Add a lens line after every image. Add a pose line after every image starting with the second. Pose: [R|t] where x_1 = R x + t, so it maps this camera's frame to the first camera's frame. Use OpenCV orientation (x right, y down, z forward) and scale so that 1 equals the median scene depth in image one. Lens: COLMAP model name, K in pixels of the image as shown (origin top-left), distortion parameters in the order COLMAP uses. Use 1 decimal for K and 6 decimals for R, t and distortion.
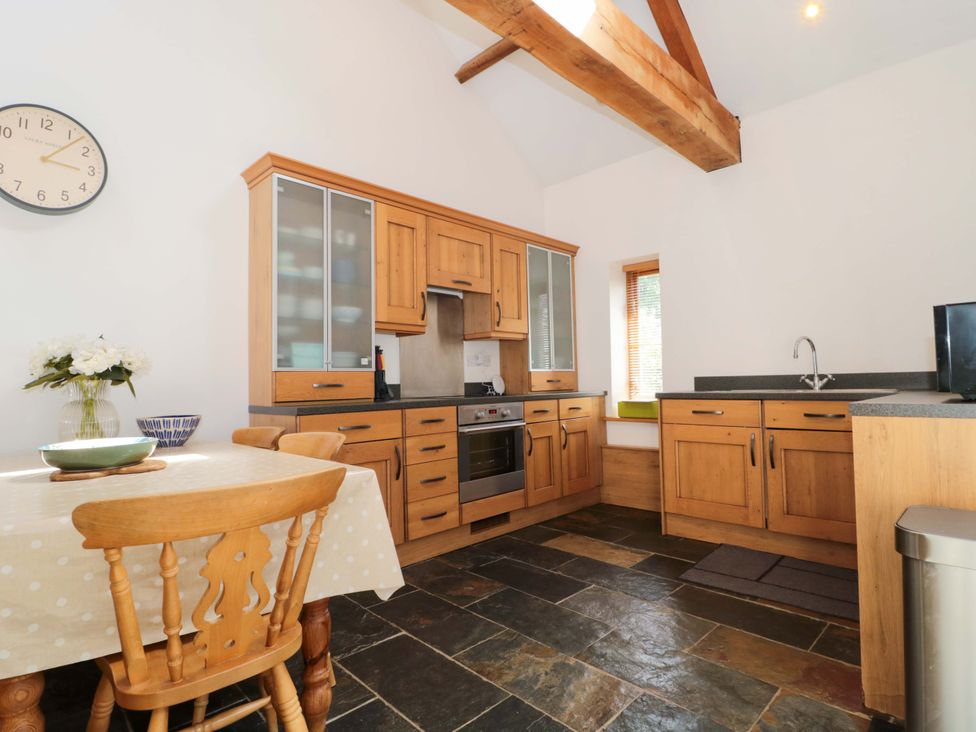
lens RADIAL K [[508.3, 0, 488.0], [0, 508.3, 366.0], [0, 0, 1]] dist [0.002158, -0.013959]
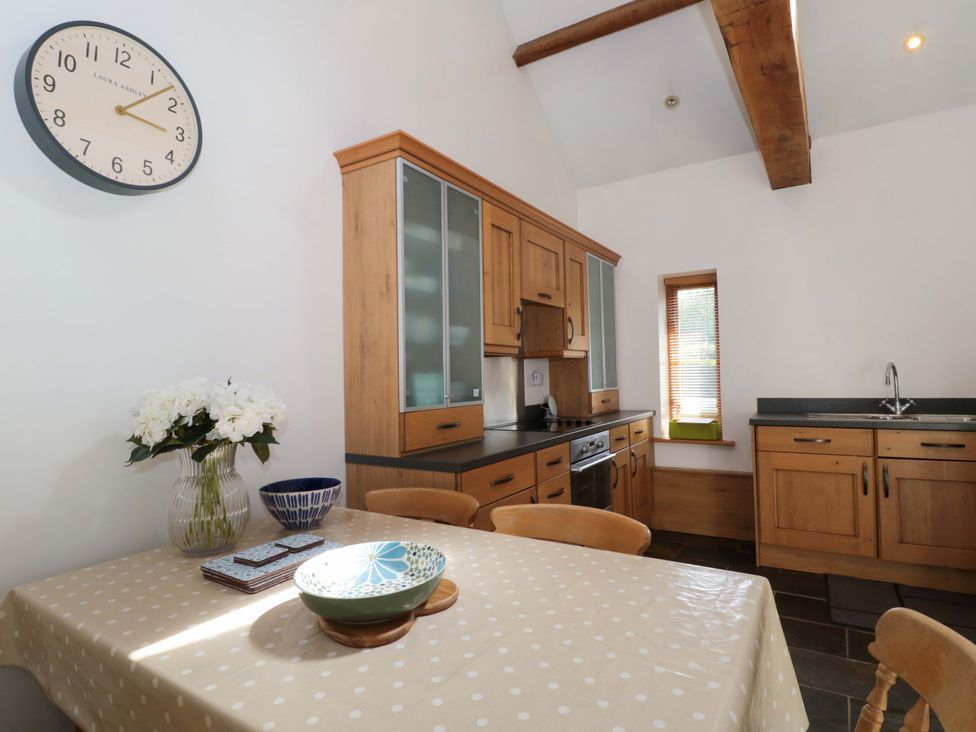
lens RADIAL K [[521.4, 0, 488.0], [0, 521.4, 366.0], [0, 0, 1]] dist [0.002818, -0.016304]
pose [[0.977039, 0.001845, 0.213052, -0.394319], [-0.003757, 0.999956, 0.008567, -0.058427], [-0.213027, -0.009171, 0.977003, 0.161708]]
